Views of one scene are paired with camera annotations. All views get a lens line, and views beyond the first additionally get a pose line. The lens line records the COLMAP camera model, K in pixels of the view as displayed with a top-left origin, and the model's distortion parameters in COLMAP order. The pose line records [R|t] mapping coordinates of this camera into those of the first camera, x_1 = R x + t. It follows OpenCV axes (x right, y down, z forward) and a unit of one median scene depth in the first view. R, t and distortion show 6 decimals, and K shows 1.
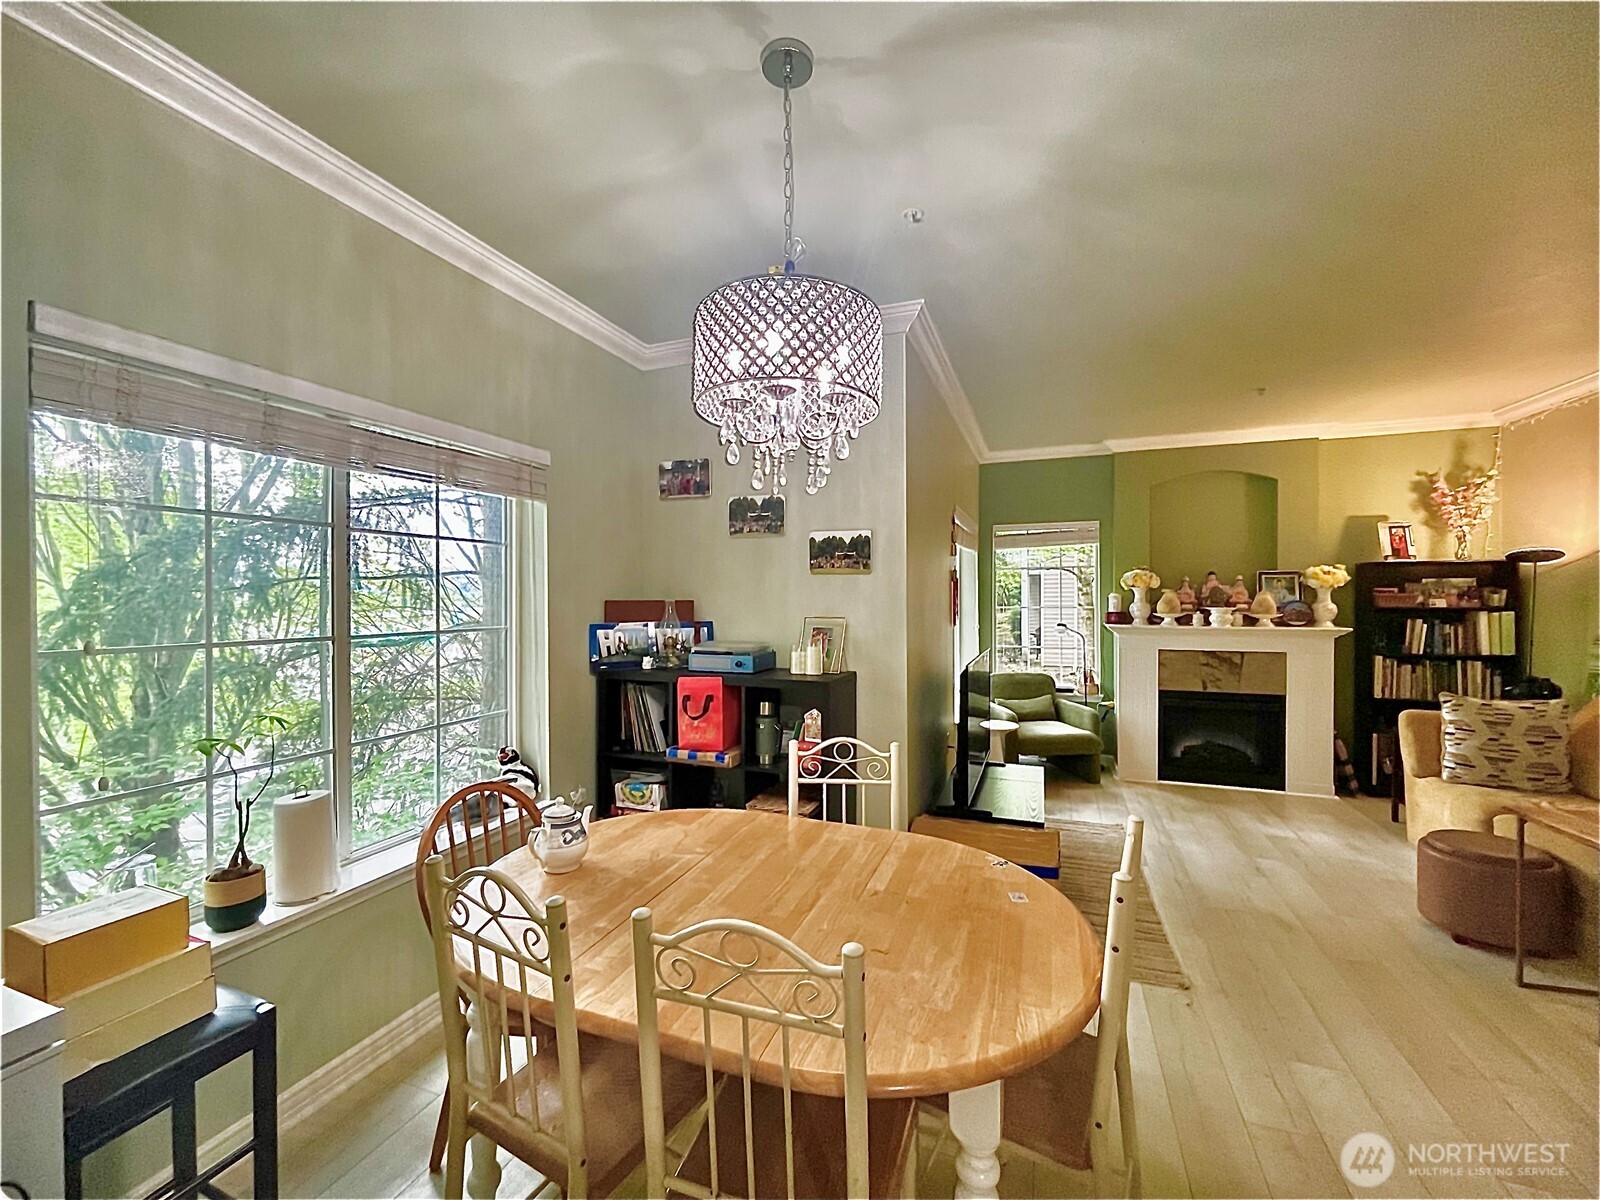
lens RADIAL K [[645.8, 0, 800.0], [0, 645.8, 600.0], [0, 0, 1]] dist [-0.000856, -0.000043]
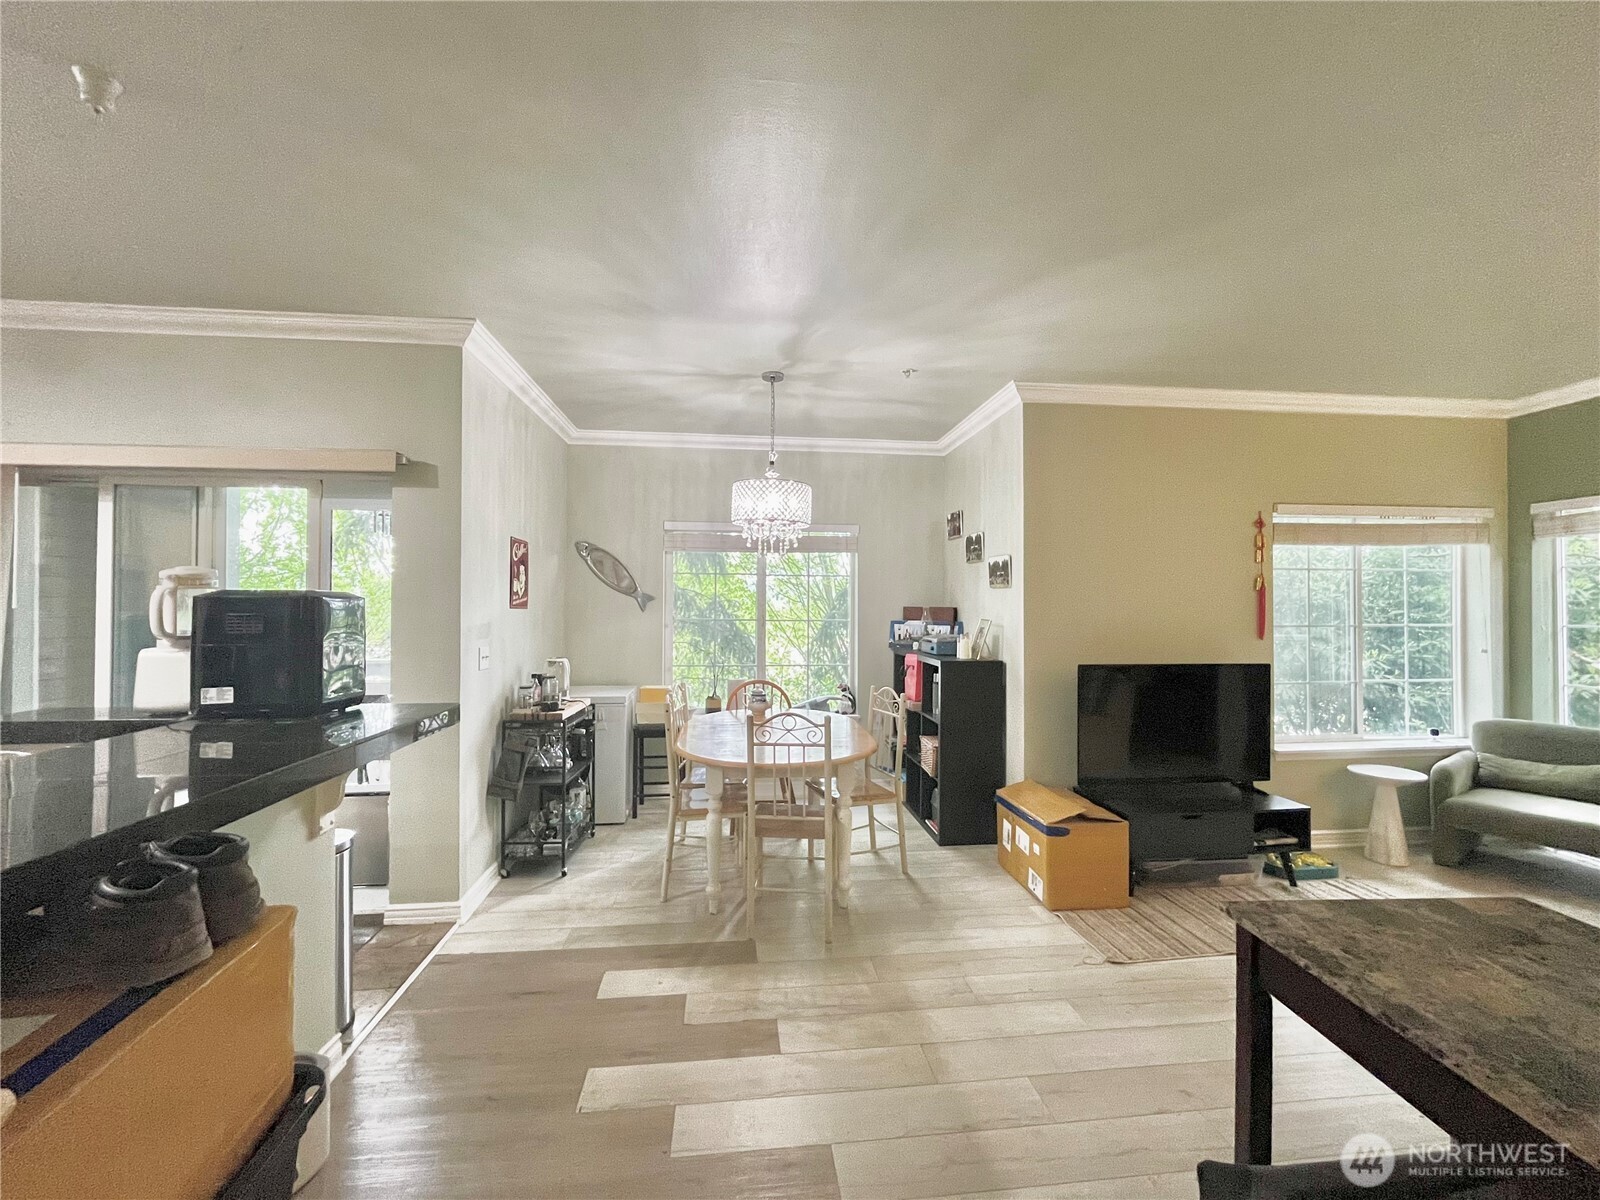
lens RADIAL K [[645.8, 0, 800.0], [0, 645.8, 600.0], [0, 0, 1]] dist [-0.000856, -0.000043]
pose [[0.452827, -0.001192, -0.891597, 1.068620], [-0.014184, 0.999863, -0.008541, 0.001610], [0.891485, 0.016514, 0.452748, 0.017426]]
